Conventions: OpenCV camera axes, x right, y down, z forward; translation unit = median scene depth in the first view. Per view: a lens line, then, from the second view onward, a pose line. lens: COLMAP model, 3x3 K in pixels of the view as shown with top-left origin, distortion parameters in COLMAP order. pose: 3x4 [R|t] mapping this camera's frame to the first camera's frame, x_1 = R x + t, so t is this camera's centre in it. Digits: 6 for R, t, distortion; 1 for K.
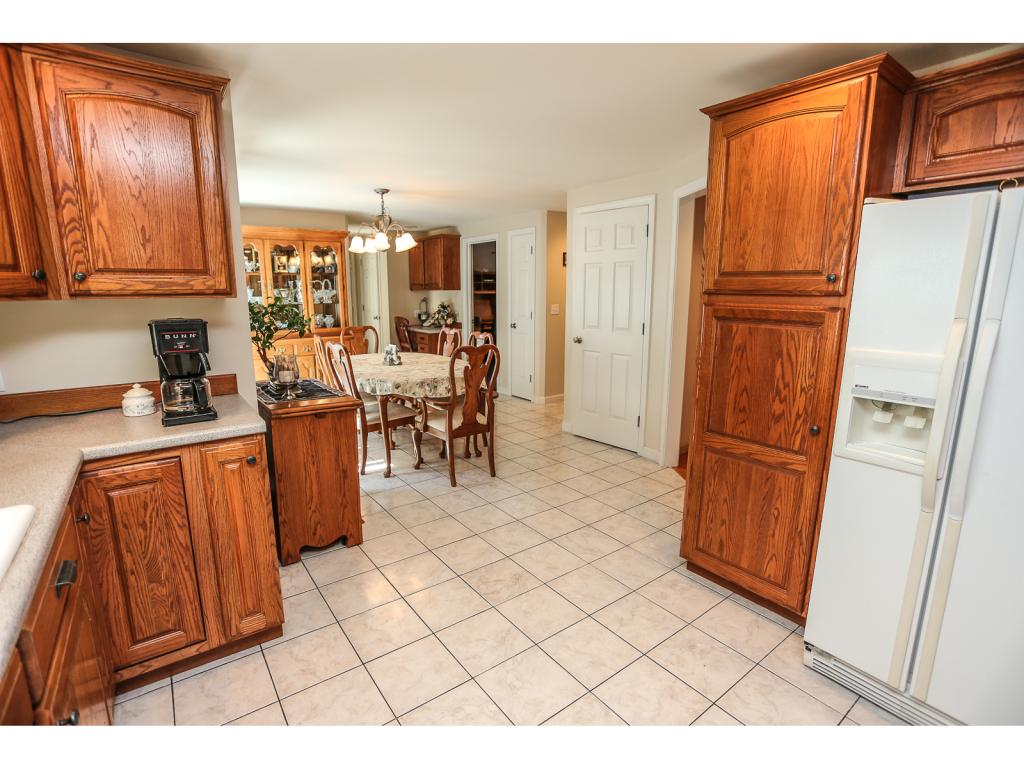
lens RADIAL K [[497.4, 0, 512.9], [0, 497.4, 386.8], [0, 0, 1]] dist [-0.069848, 0.031843]
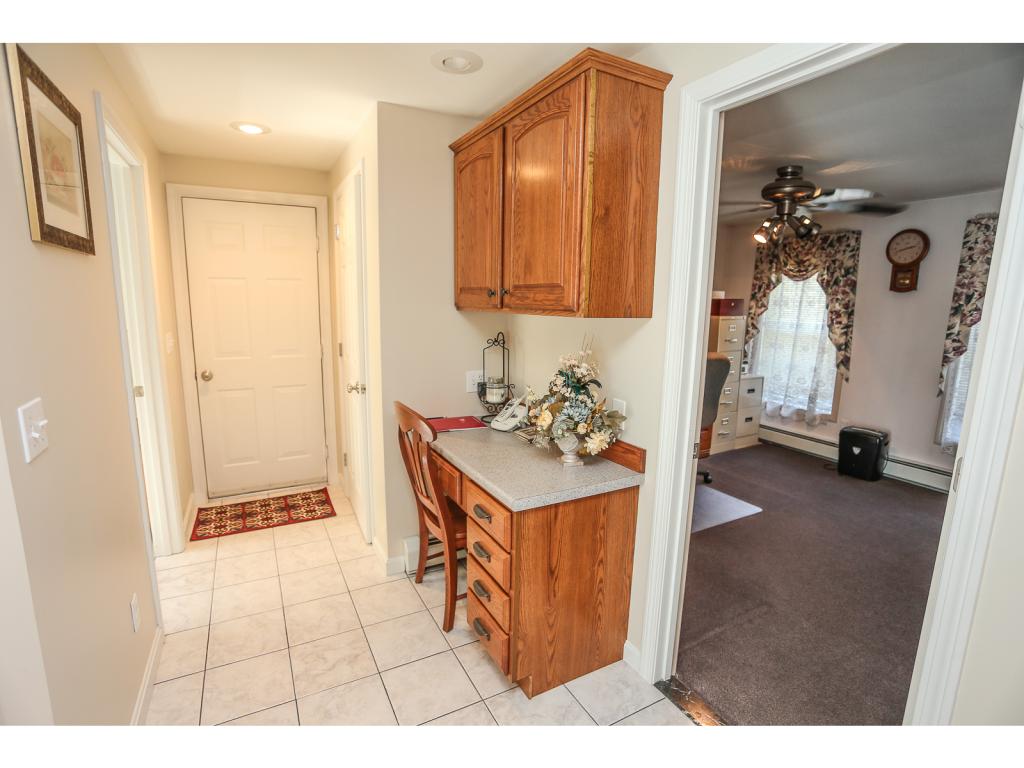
lens RADIAL K [[497.4, 0, 512.9], [0, 497.4, 386.8], [0, 0, 1]] dist [-0.069848, 0.031843]
pose [[0.989236, 0.043055, -0.139850, -0.135583], [-0.046188, 0.998748, -0.019230, -0.152587], [0.138847, 0.025483, 0.989986, 0.749455]]
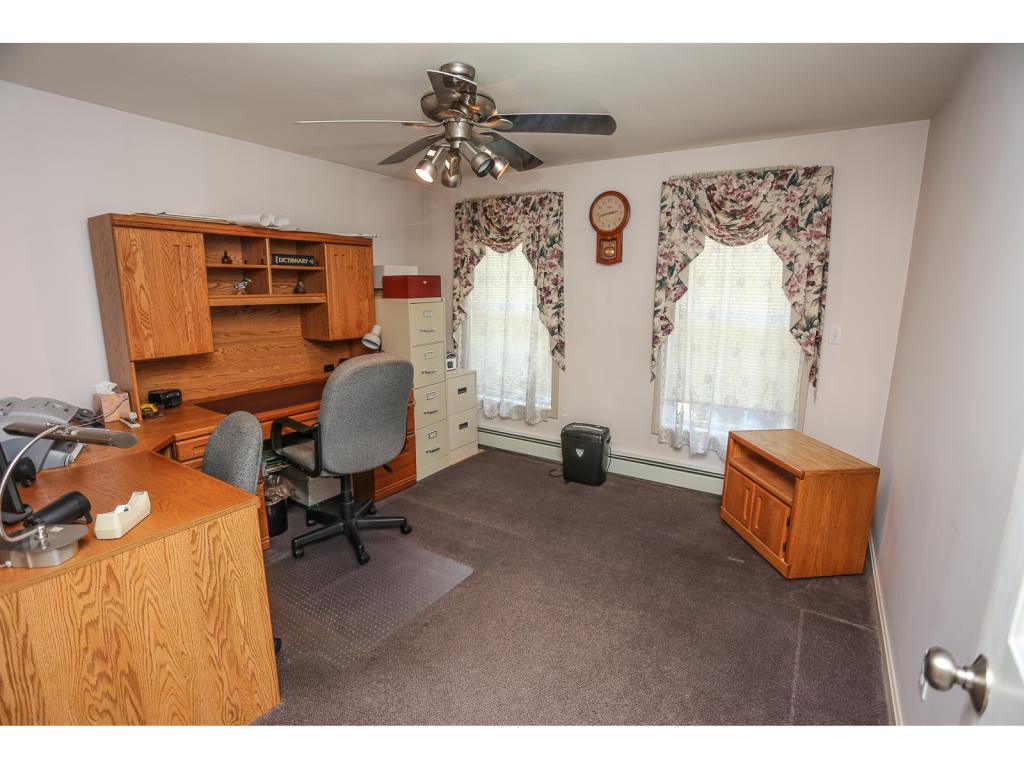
lens RADIAL K [[497.4, 0, 512.9], [0, 497.4, 386.8], [0, 0, 1]] dist [-0.069848, 0.031843]
pose [[0.938813, -0.060621, 0.339049, -0.097921], [0.060081, 0.998120, 0.012101, -0.164189], [-0.339145, 0.009010, 0.940691, 0.818432]]
